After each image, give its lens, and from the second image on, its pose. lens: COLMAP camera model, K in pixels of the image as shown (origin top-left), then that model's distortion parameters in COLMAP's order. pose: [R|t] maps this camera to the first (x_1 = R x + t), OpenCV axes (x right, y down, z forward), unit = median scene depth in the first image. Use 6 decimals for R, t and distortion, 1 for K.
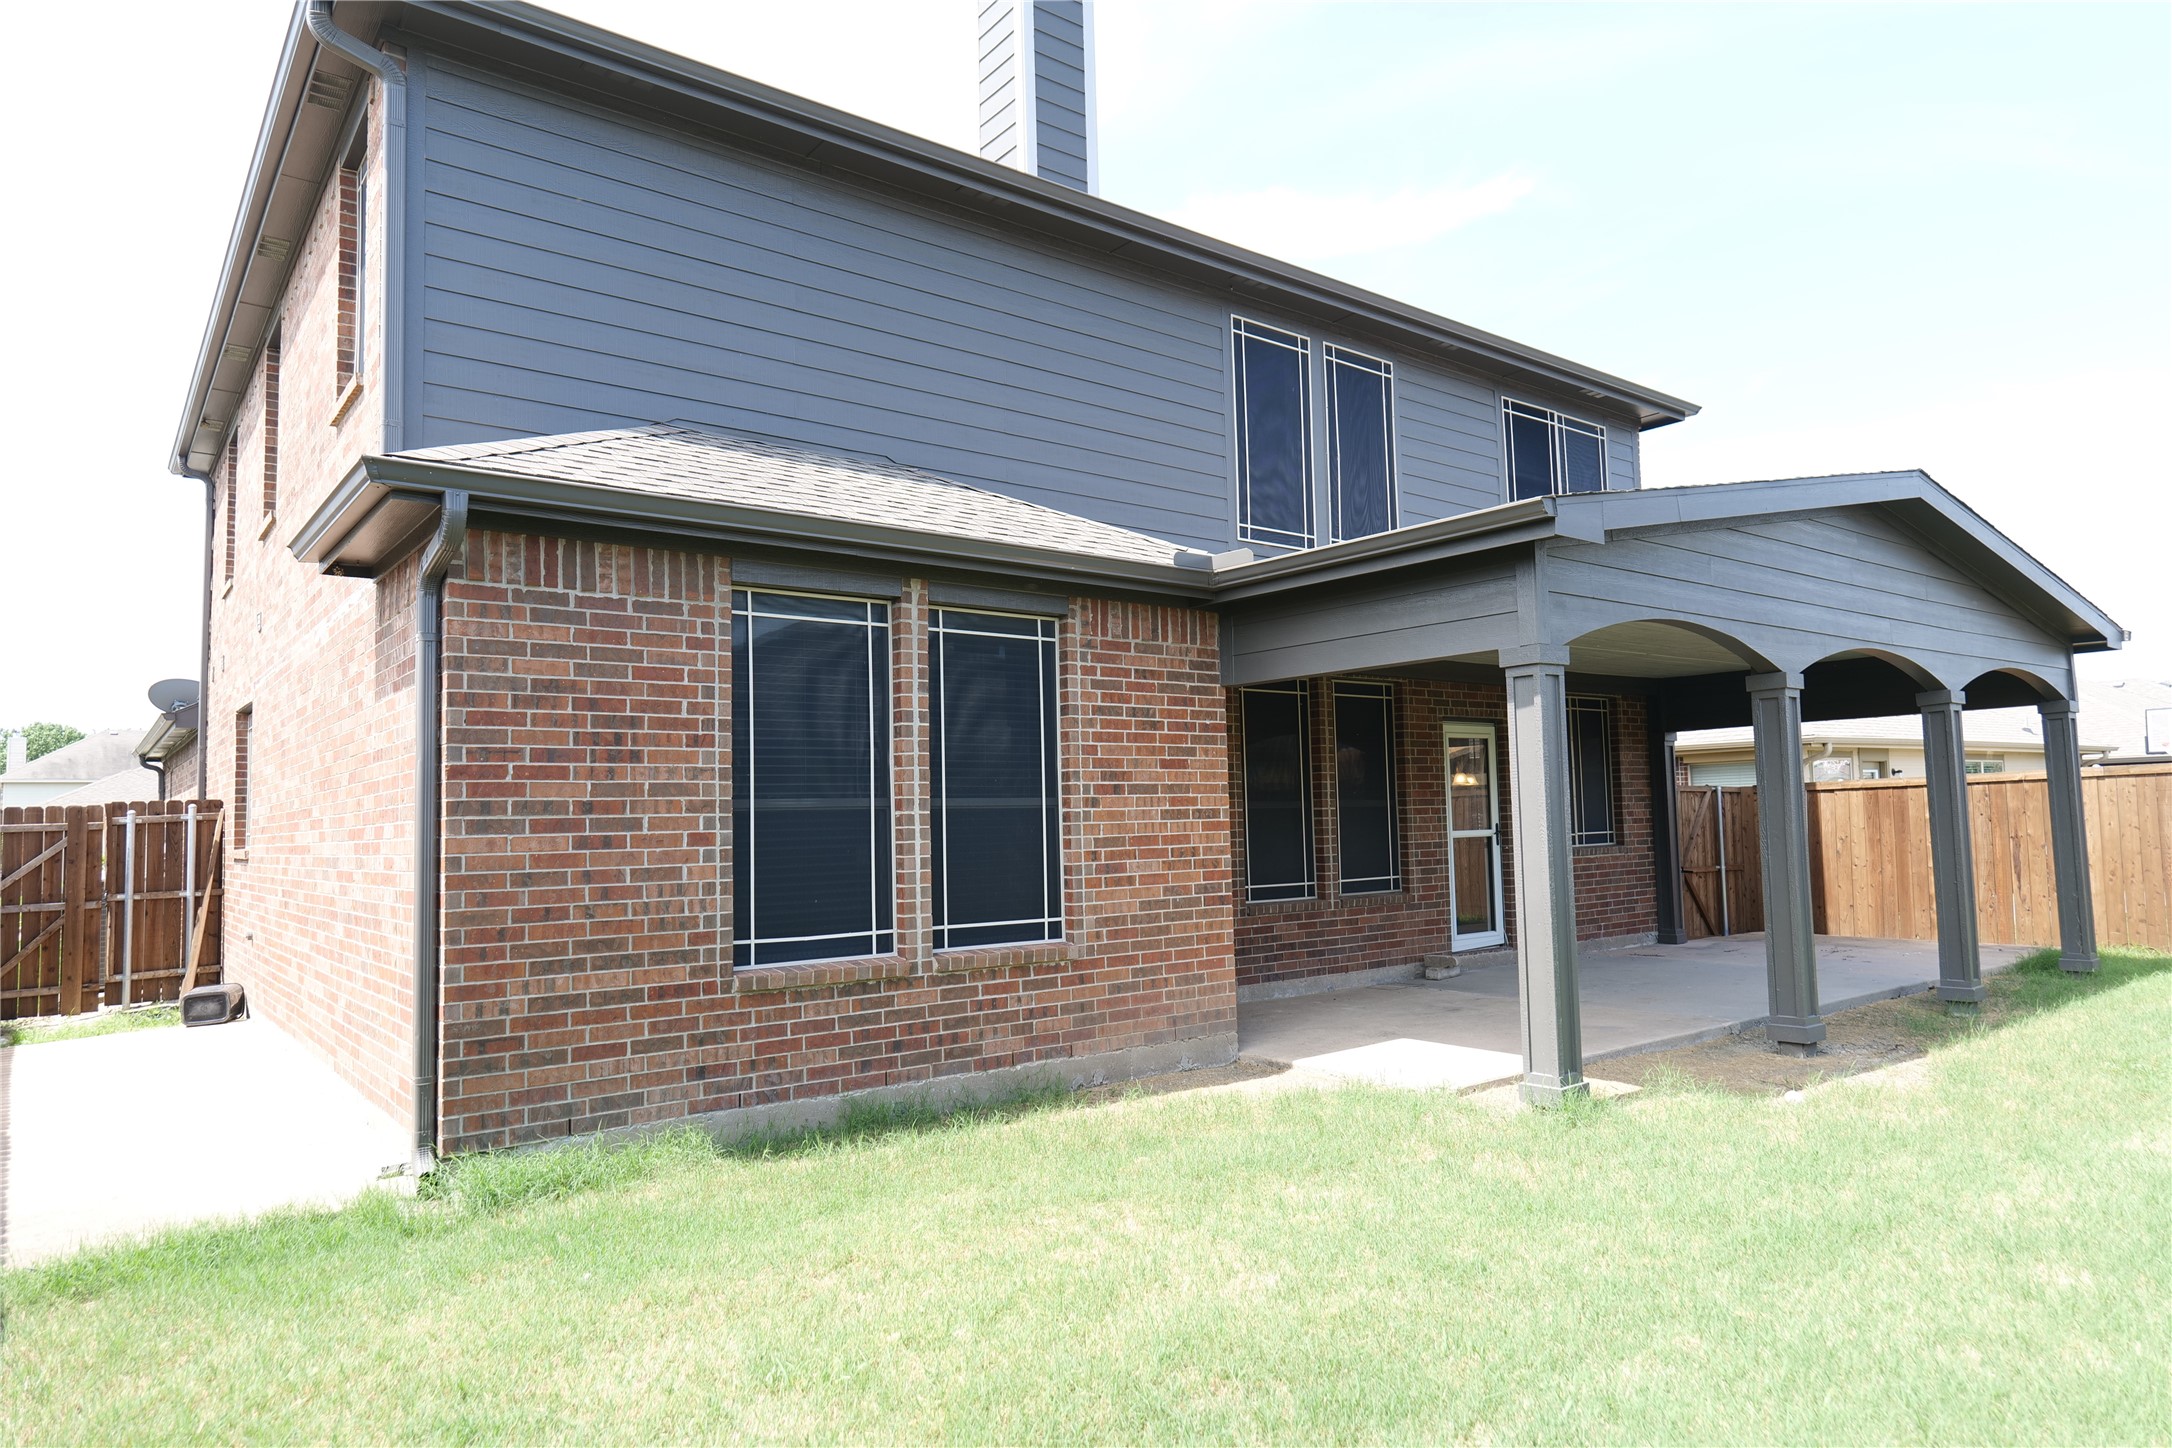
lens RADIAL K [[1319.6, 0, 1082.5], [0, 1319.6, 726.8], [0, 0, 1]] dist [-0.004666, -0.001343]
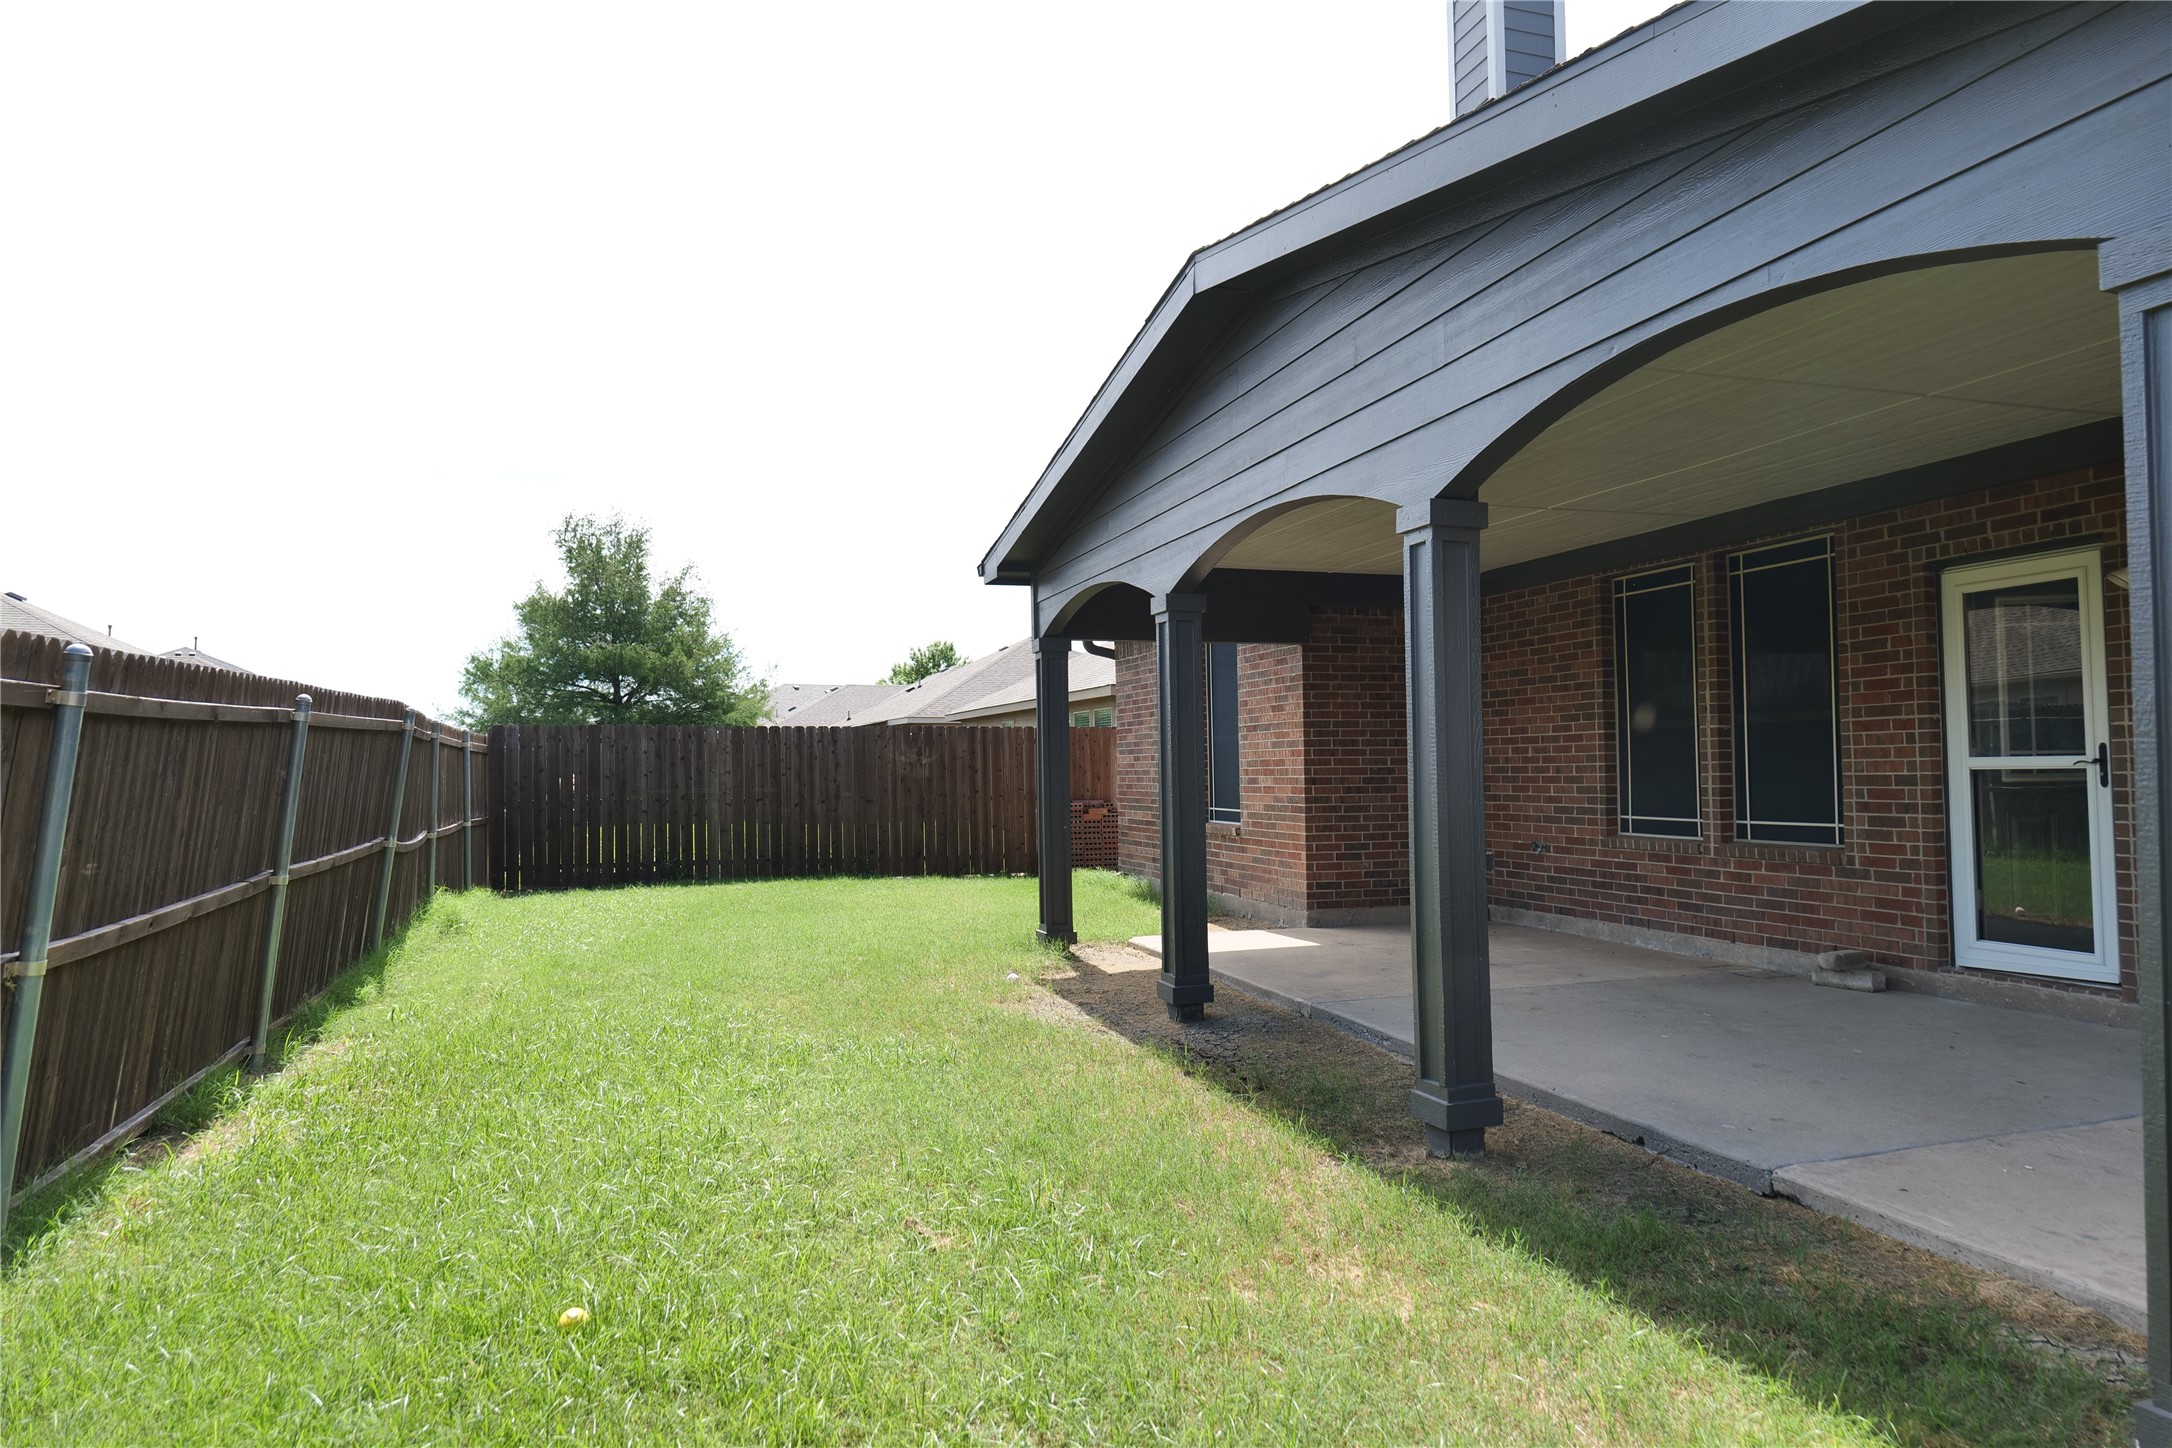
lens RADIAL K [[1319.6, 0, 1094.6], [0, 1319.6, 720.8], [0, 0, 1]] dist [-0.004666, -0.001343]
pose [[-0.339146, -0.008155, -0.940699, 1.024829], [0.090396, 0.995053, -0.041217, 0.057131], [0.936381, -0.099014, -0.336731, 0.912201]]
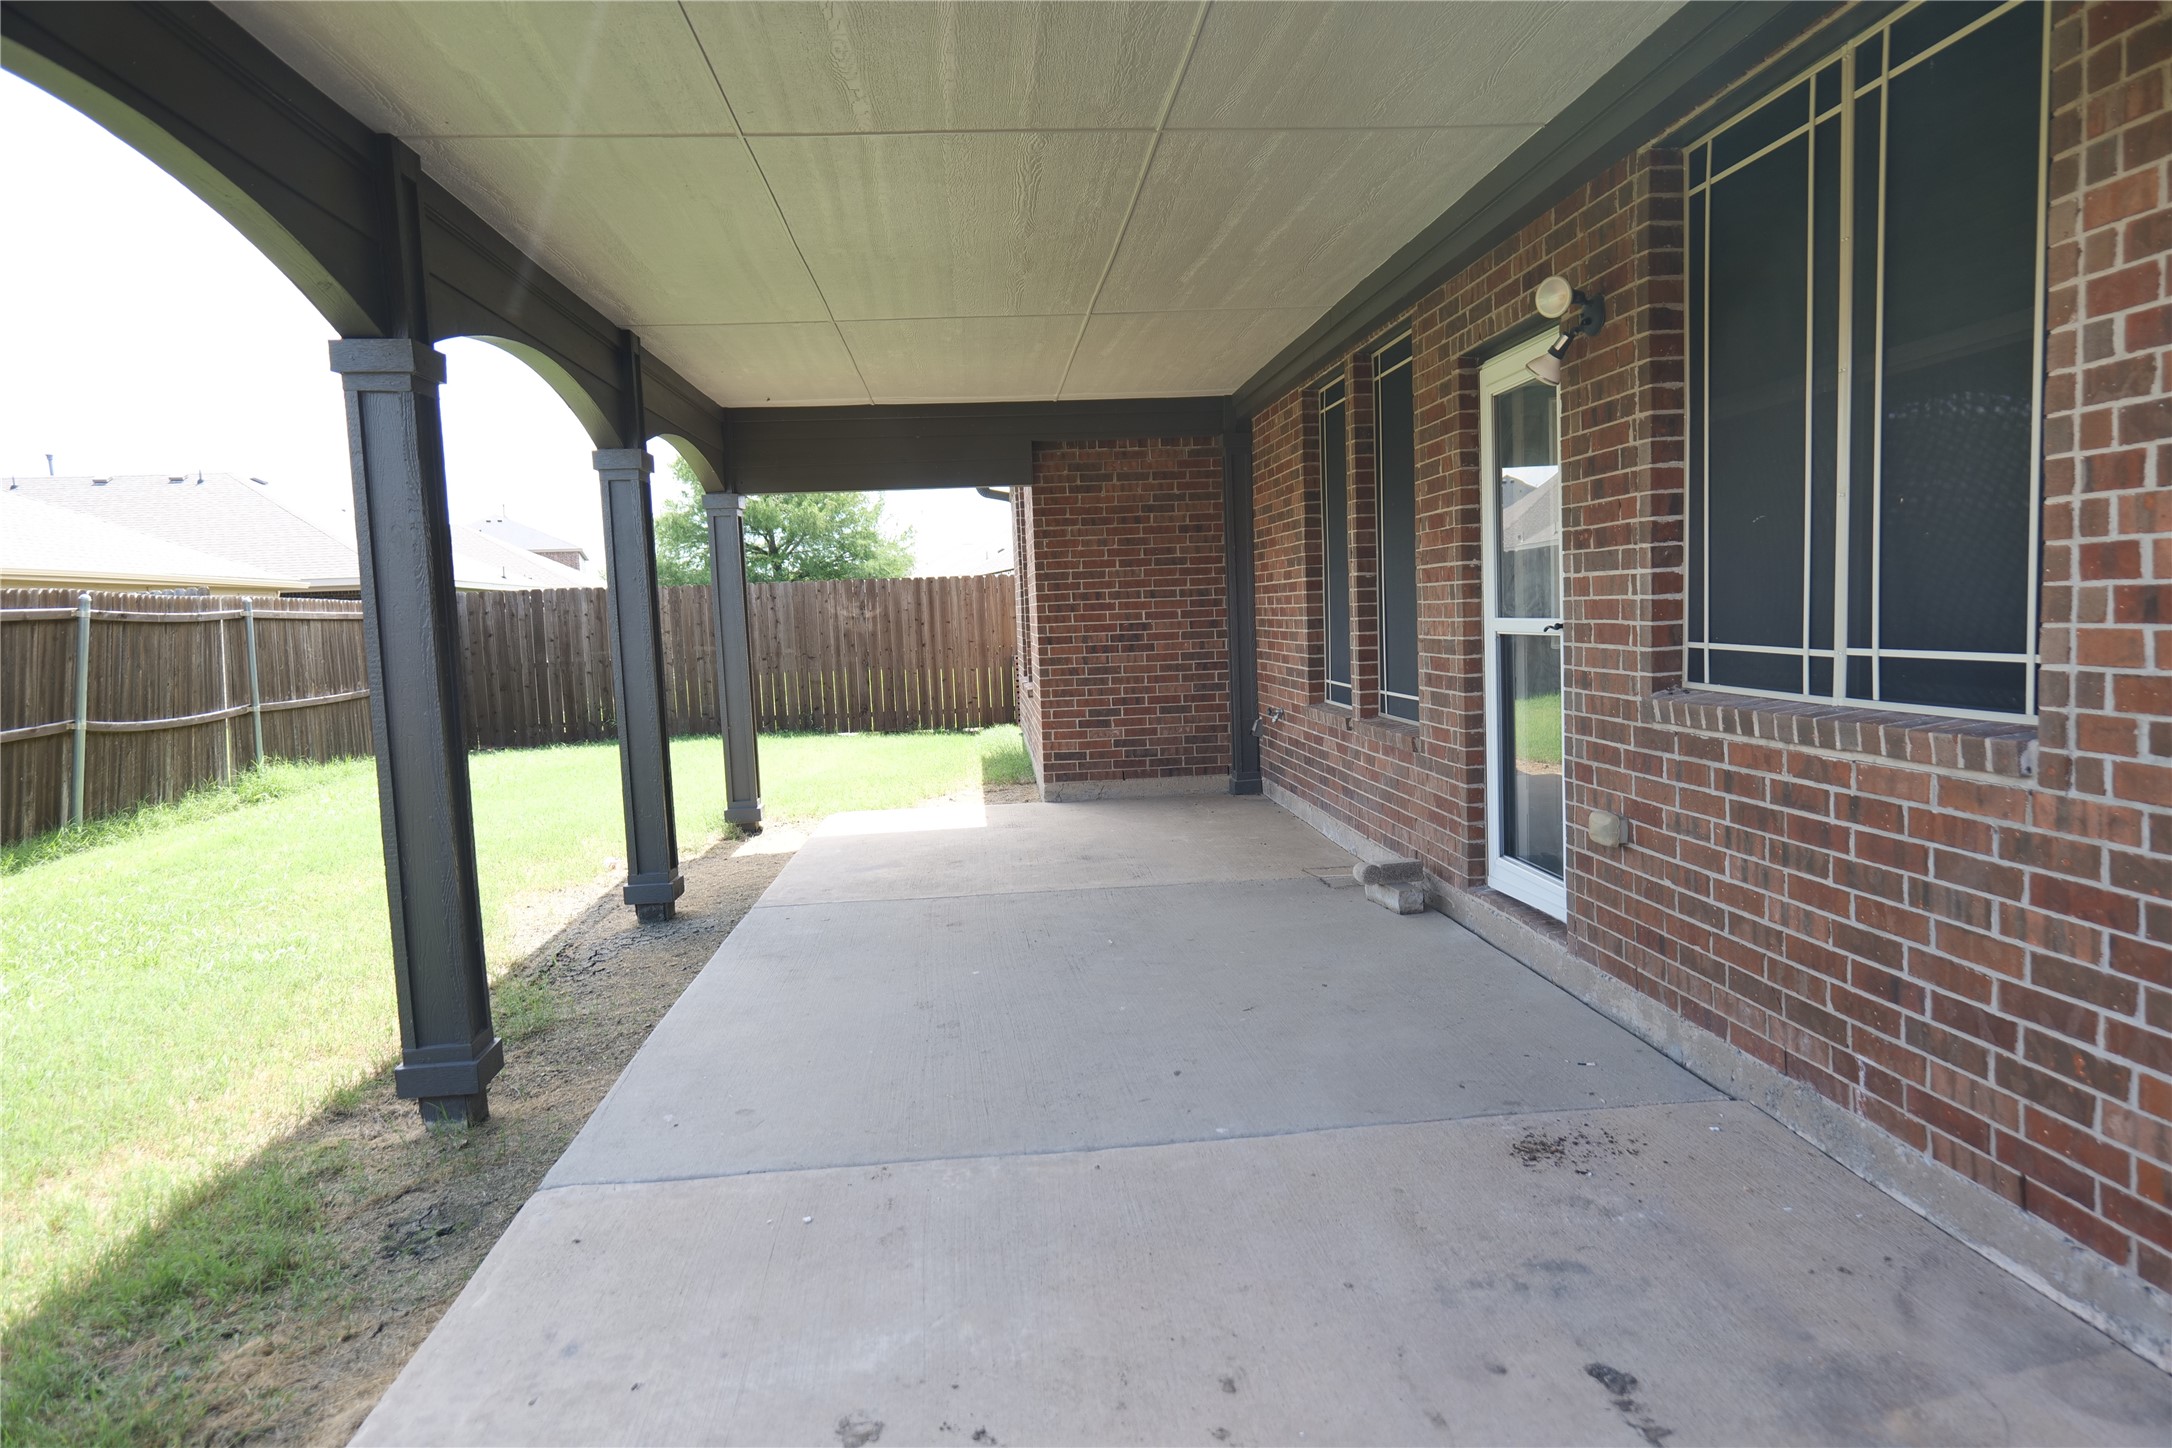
lens RADIAL K [[1319.6, 0, 1085.1], [0, 1319.6, 721.5], [0, 0, 1]] dist [-0.004666, -0.001343]
pose [[-0.552519, 0.115824, -0.825413, 0.773541], [0.114720, 0.991441, 0.062330, 0.076609], [0.825567, -0.060253, -0.561078, 1.225648]]
